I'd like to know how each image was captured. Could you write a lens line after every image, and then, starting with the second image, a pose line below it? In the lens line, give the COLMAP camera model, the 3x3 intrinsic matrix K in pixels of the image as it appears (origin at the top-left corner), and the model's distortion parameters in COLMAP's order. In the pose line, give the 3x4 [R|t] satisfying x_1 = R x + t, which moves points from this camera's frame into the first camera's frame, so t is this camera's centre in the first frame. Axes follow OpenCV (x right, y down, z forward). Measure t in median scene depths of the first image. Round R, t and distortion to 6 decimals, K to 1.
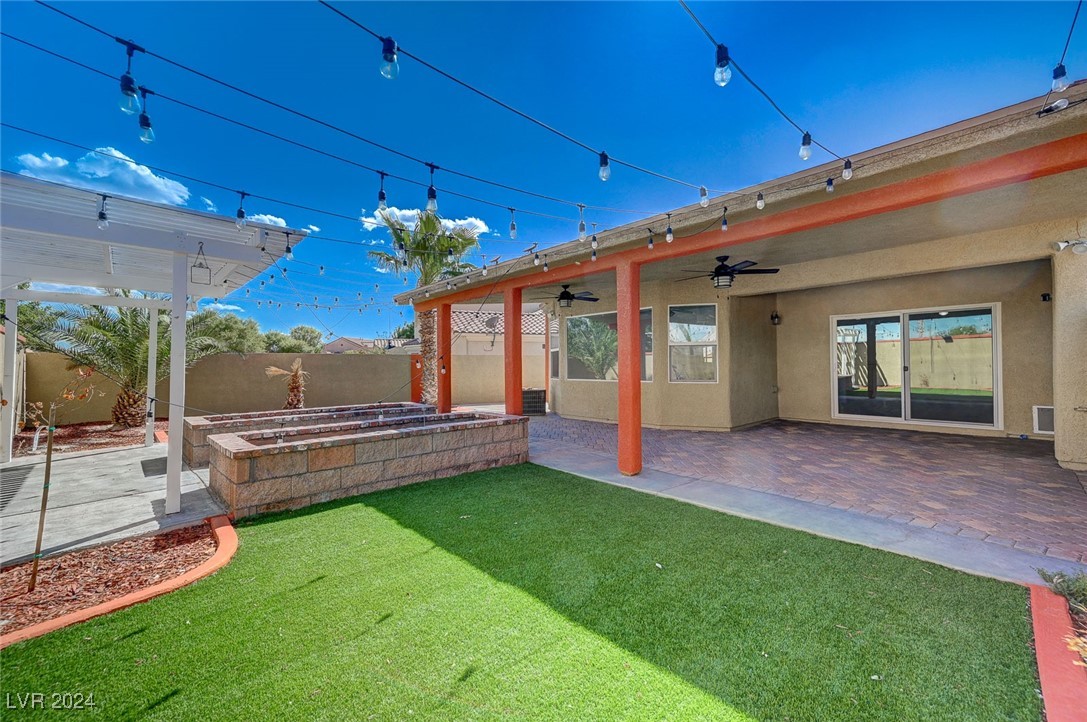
lens RADIAL K [[429.1, 0, 541.6], [0, 429.1, 360.9], [0, 0, 1]] dist [0.000957, -0.000141]
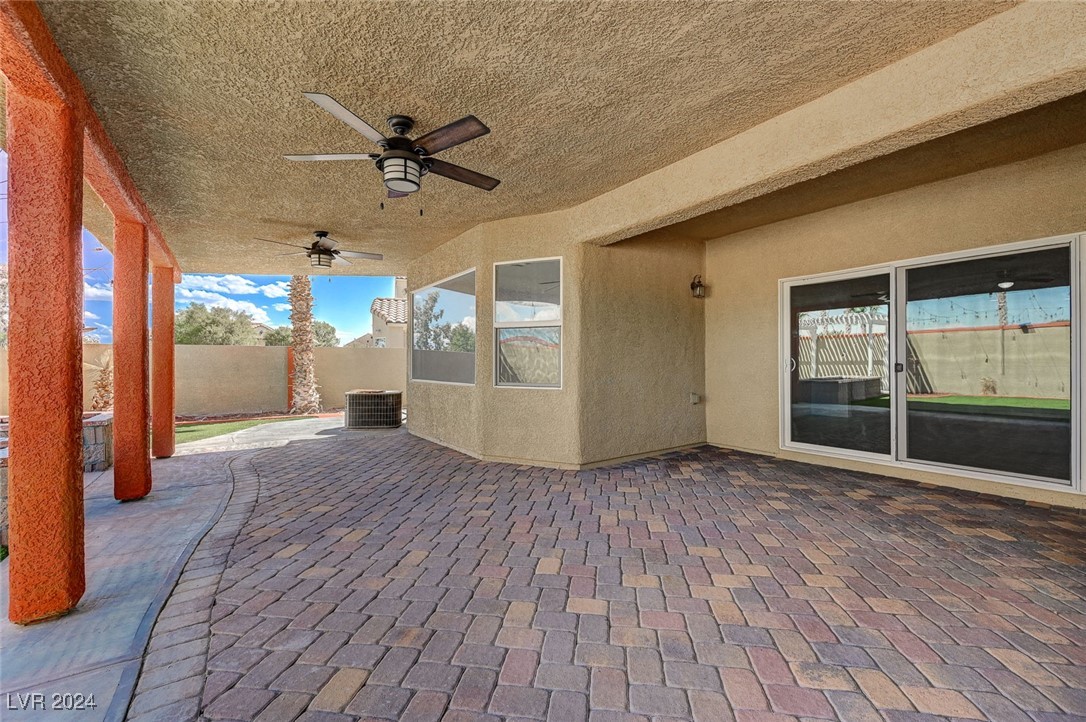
lens RADIAL K [[428.7, 0, 545.2], [0, 428.7, 363.5], [0, 0, 1]] dist [0.000957, -0.000141]
pose [[0.994149, 0.006606, -0.107818, 0.414070], [-0.005586, 0.999937, 0.009766, 0.009007], [0.107876, -0.009106, 0.994123, 0.365740]]
